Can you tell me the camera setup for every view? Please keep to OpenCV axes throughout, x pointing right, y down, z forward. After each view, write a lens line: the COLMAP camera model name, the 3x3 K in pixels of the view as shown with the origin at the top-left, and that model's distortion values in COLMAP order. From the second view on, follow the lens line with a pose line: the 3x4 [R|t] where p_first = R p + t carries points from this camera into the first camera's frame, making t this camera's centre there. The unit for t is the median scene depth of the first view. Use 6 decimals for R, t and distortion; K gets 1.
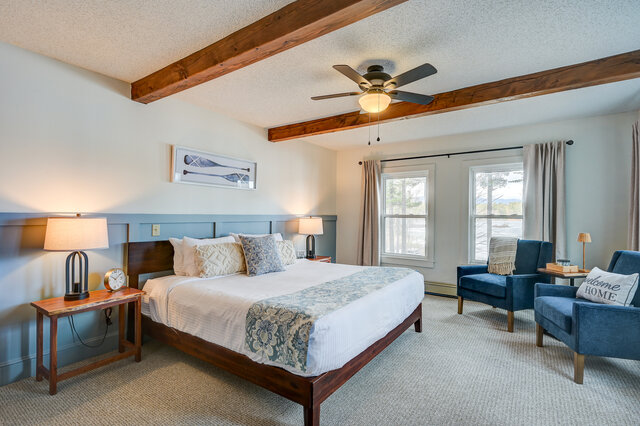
lens RADIAL K [[299.1, 0, 320.0], [0, 299.1, 213.0], [0, 0, 1]] dist [-0.000217, 0.000248]
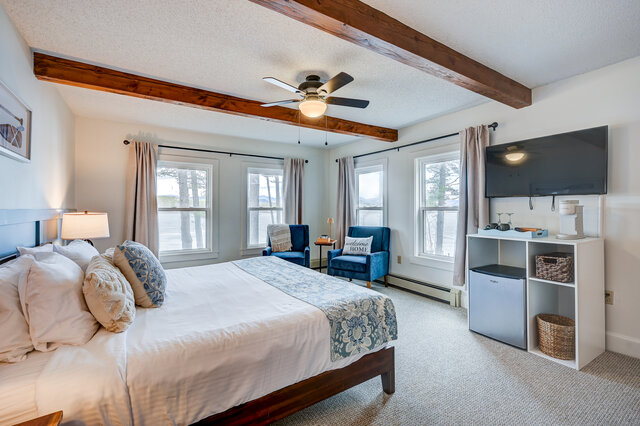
lens RADIAL K [[280.0, 0, 320.0], [0, 280.0, 213.0], [0, 0, 1]] dist [0.001856, 0.000147]
pose [[0.391170, -0.022991, 0.920031, -0.725322], [0.000138, 0.999689, 0.024922, -0.001126], [-0.920319, -0.009622, 0.391051, 0.515638]]
